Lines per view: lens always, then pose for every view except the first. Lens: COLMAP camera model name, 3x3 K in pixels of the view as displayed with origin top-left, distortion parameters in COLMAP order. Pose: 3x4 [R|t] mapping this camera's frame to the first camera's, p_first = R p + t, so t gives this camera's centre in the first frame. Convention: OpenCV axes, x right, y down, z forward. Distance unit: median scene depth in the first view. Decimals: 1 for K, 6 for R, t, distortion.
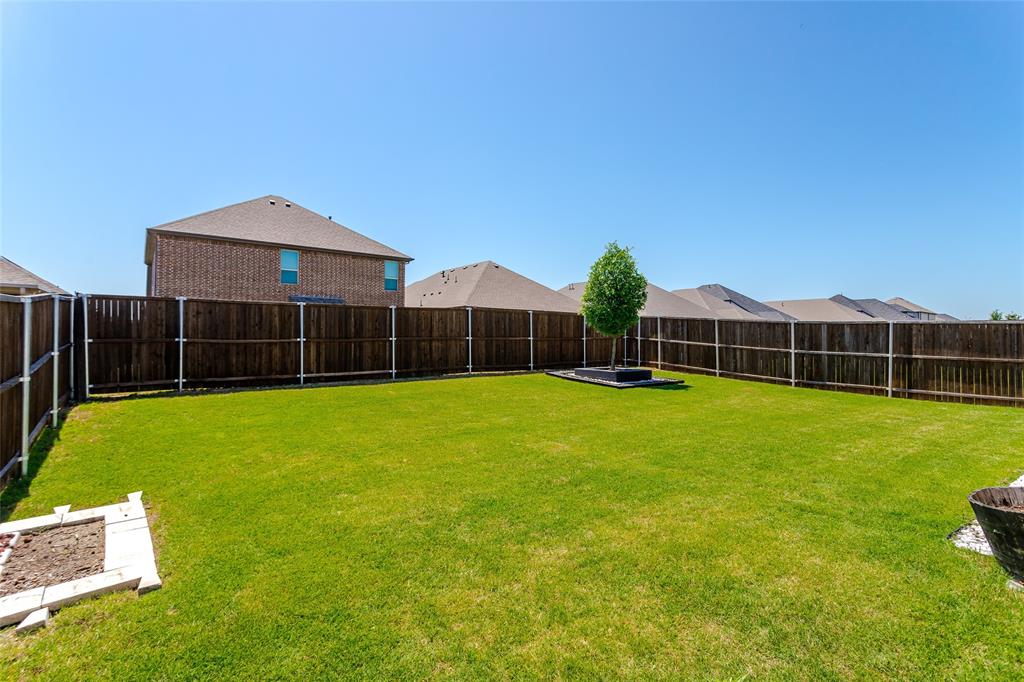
lens RADIAL K [[489.3, 0, 513.9], [0, 489.3, 337.8], [0, 0, 1]] dist [-0.001542, 0.000444]
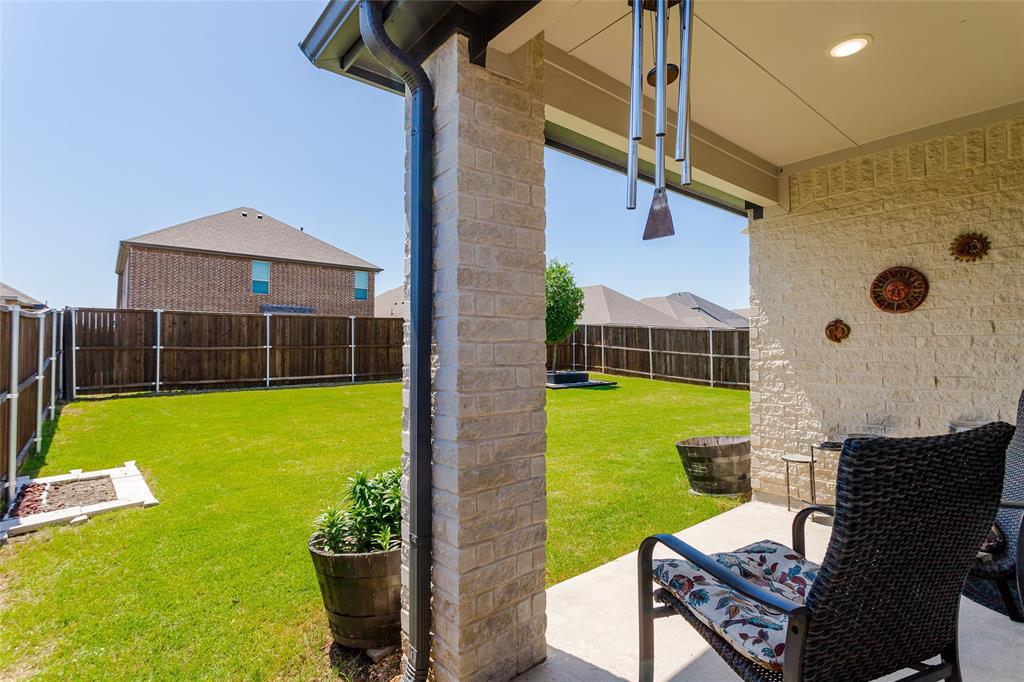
lens RADIAL K [[489.3, 0, 510.7], [0, 489.3, 337.9], [0, 0, 1]] dist [-0.001542, 0.000444]
pose [[0.999252, -0.003315, 0.038520, 0.077993], [0.003915, 0.999872, -0.015513, 0.002568], [-0.038463, 0.015652, 0.999137, -0.139305]]
